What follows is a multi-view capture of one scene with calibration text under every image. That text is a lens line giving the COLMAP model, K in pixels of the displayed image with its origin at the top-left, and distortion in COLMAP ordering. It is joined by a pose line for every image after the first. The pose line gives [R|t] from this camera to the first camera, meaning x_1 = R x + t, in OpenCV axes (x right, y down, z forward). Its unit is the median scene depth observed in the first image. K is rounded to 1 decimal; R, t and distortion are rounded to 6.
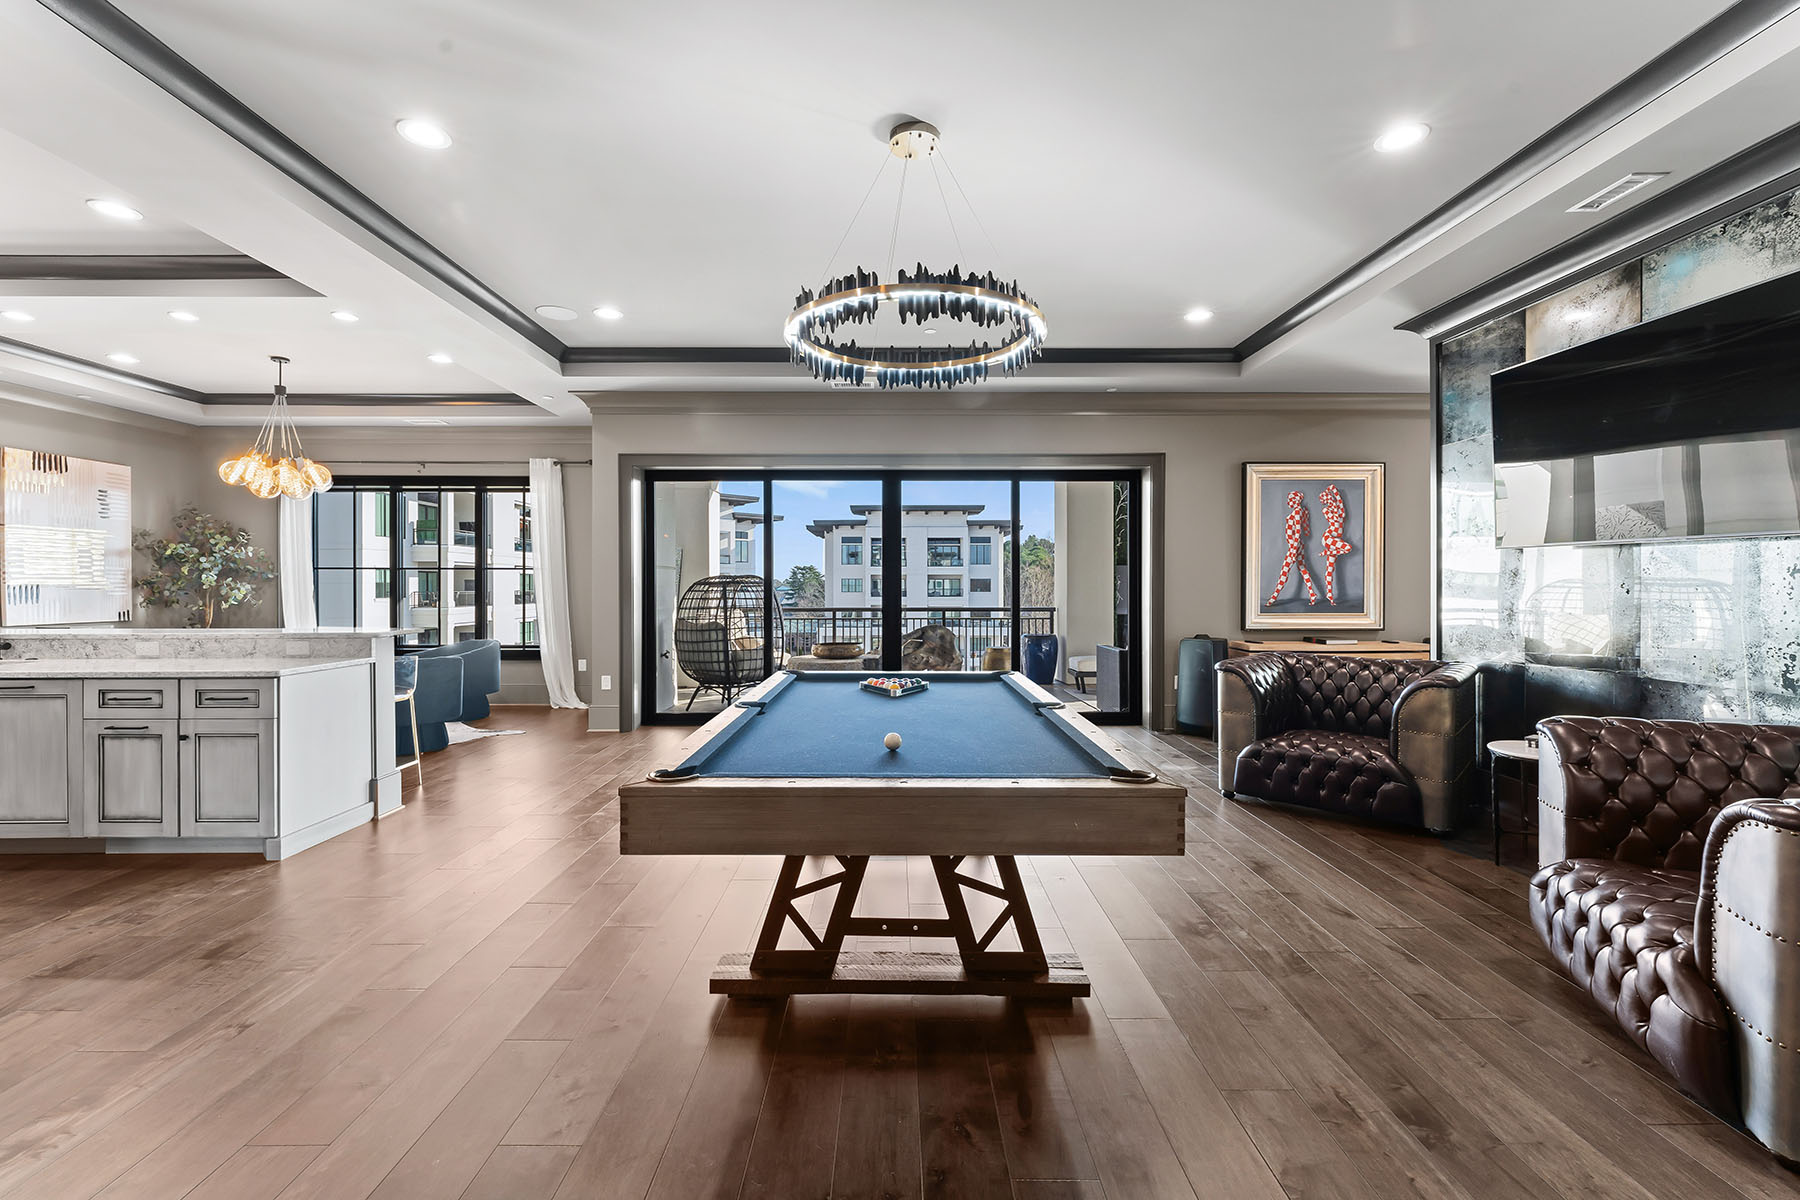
lens RADIAL K [[768.8, 0, 899.5], [0, 768.8, 590.7], [0, 0, 1]] dist [-0.004043, -0.000432]
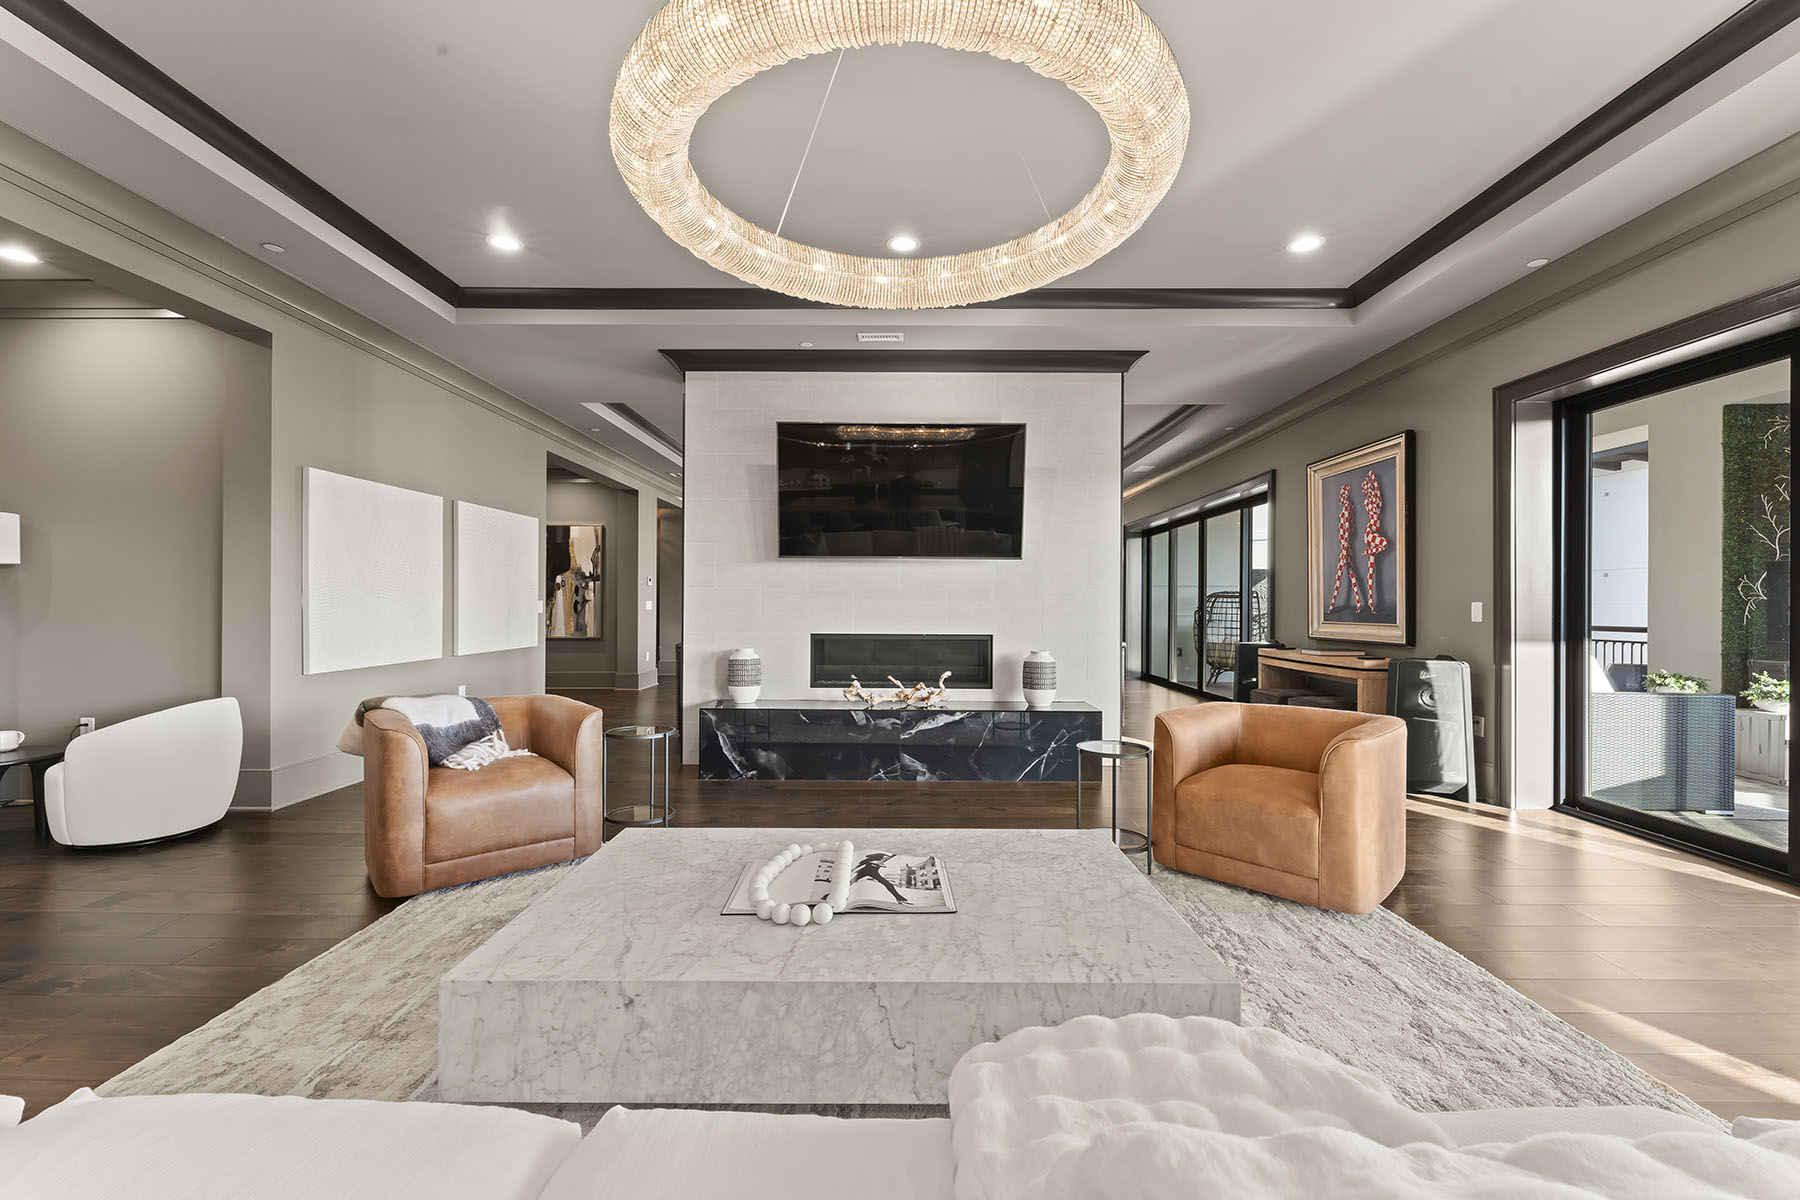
lens RADIAL K [[768.8, 0, 910.6], [0, 768.8, 604.0], [0, 0, 1]] dist [-0.004043, -0.000432]
pose [[-0.005324, -0.001421, -0.999985, 1.405696], [-0.012241, 0.999924, -0.001355, 0.015762], [0.999911, 0.012233, -0.005341, 0.501062]]
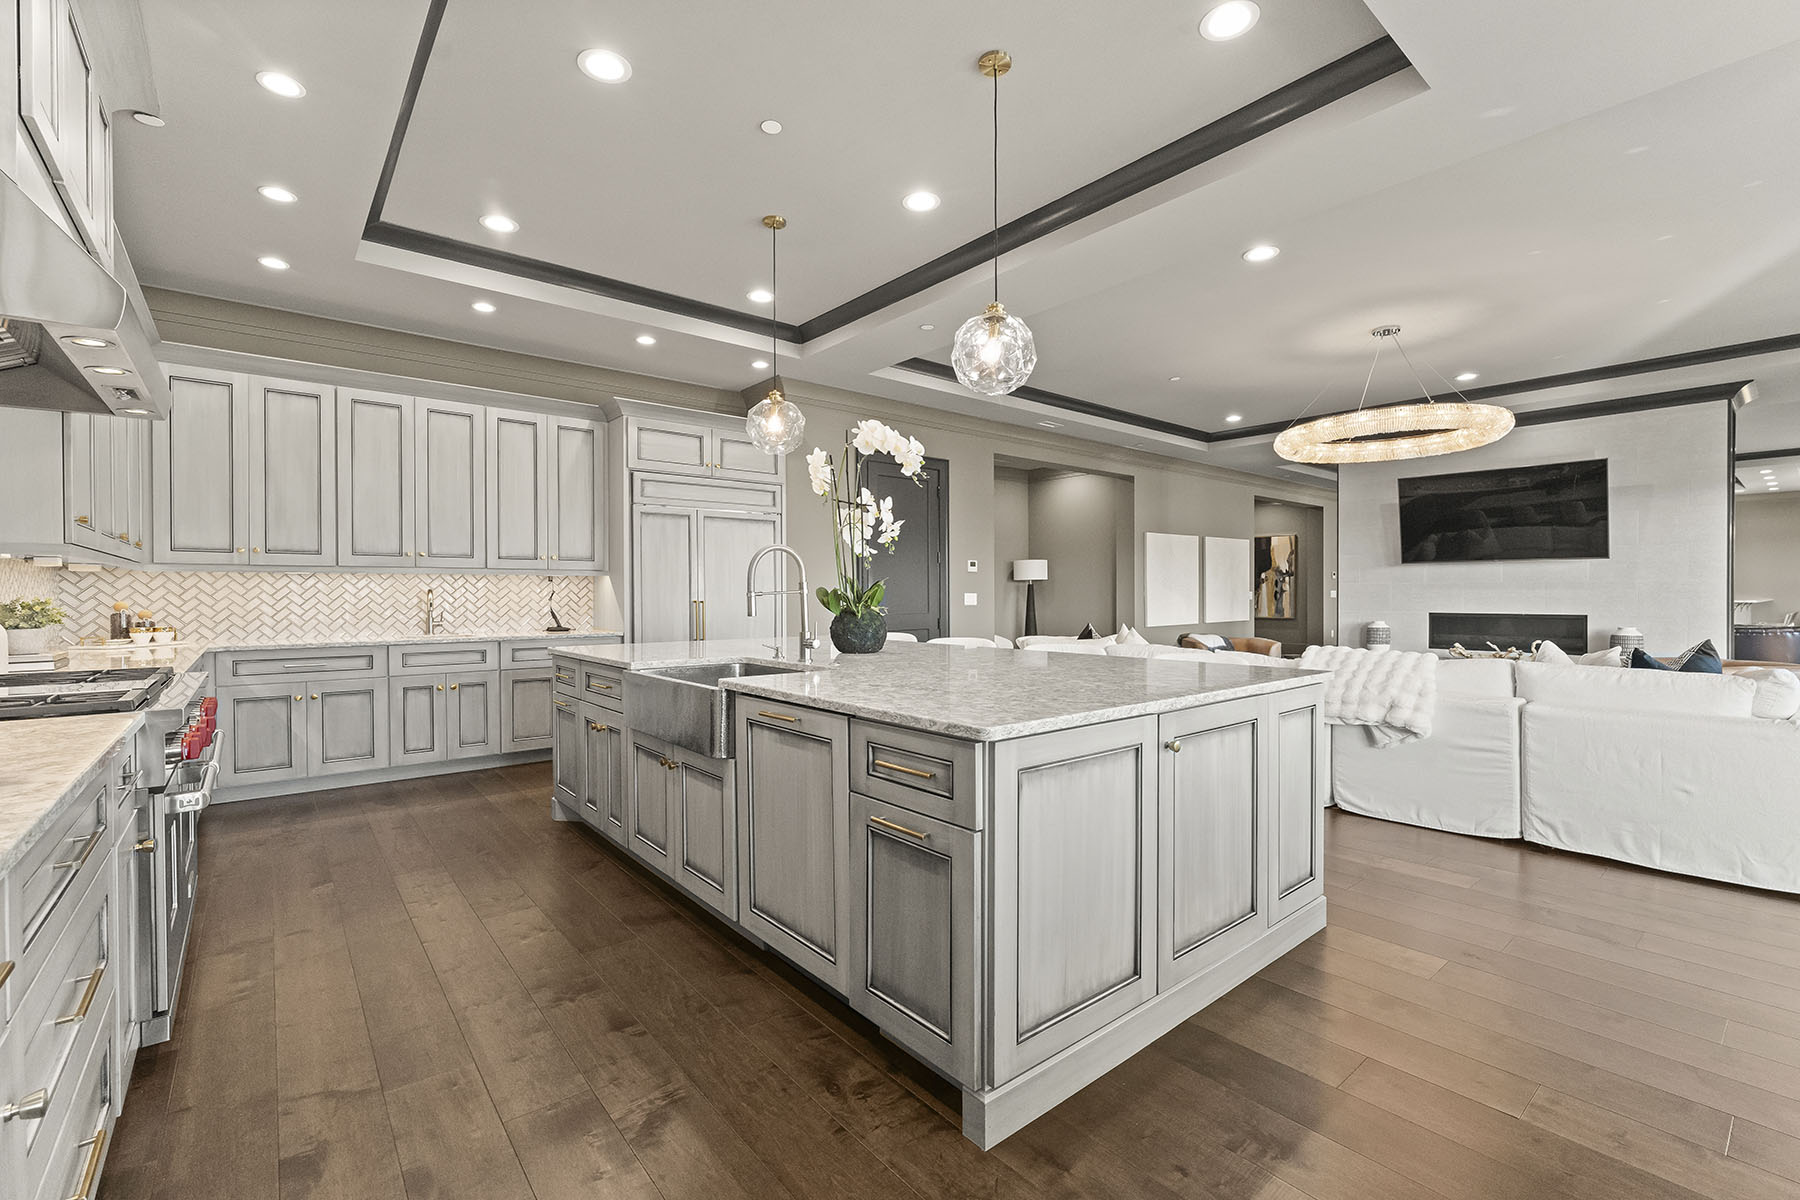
lens RADIAL K [[768.8, 0, 898.1], [0, 768.8, 599.0], [0, 0, 1]] dist [-0.004043, -0.000432]
pose [[-0.771775, 0.006673, -0.635860, 6.544919], [-0.003001, 0.999896, 0.014135, -0.028368], [0.635888, 0.012817, -0.771675, 2.954928]]
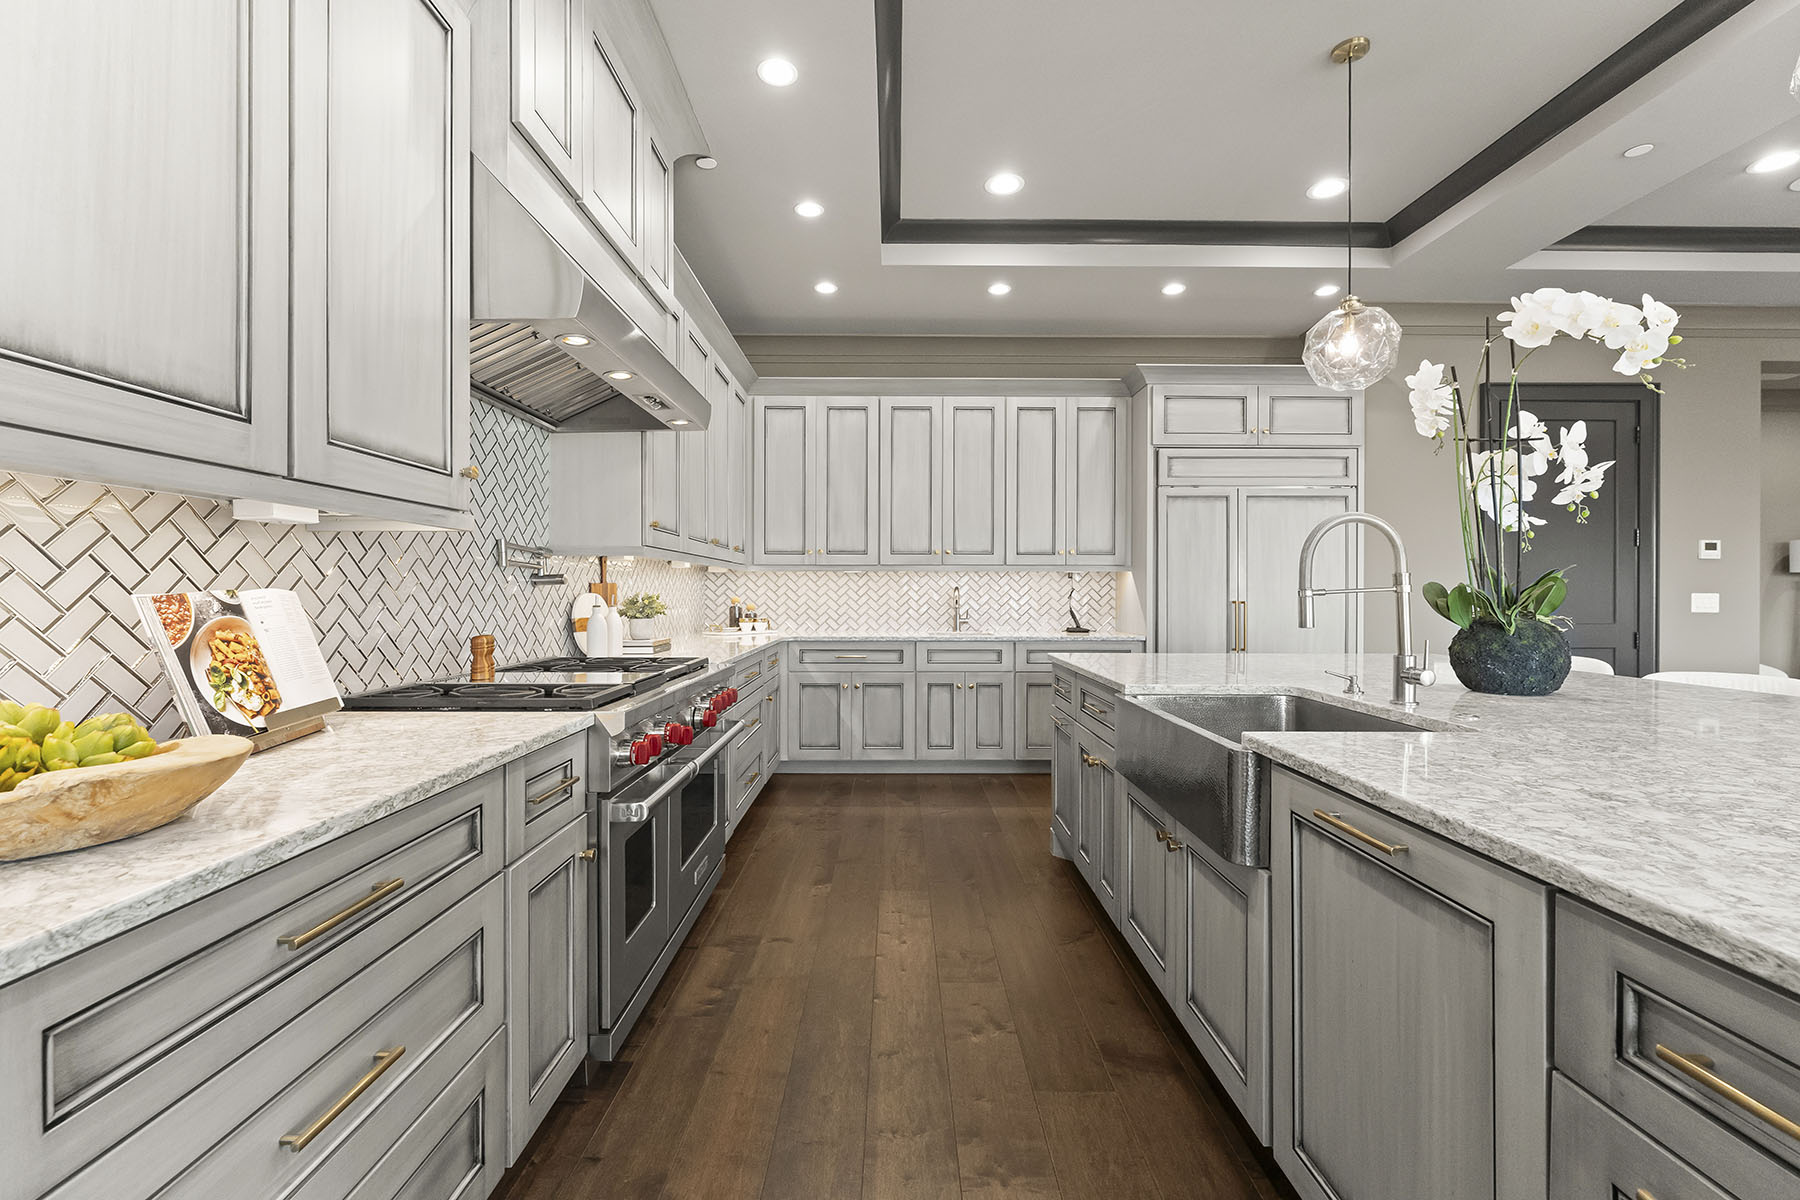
lens RADIAL K [[768.8, 0, 899.1], [0, 768.8, 597.2], [0, 0, 1]] dist [-0.004043, -0.000432]
pose [[-0.999991, -0.001771, -0.003756, 5.935822], [-0.001829, 0.999878, 0.015484, -0.016589], [0.003728, 0.015491, -0.999873, 1.899716]]
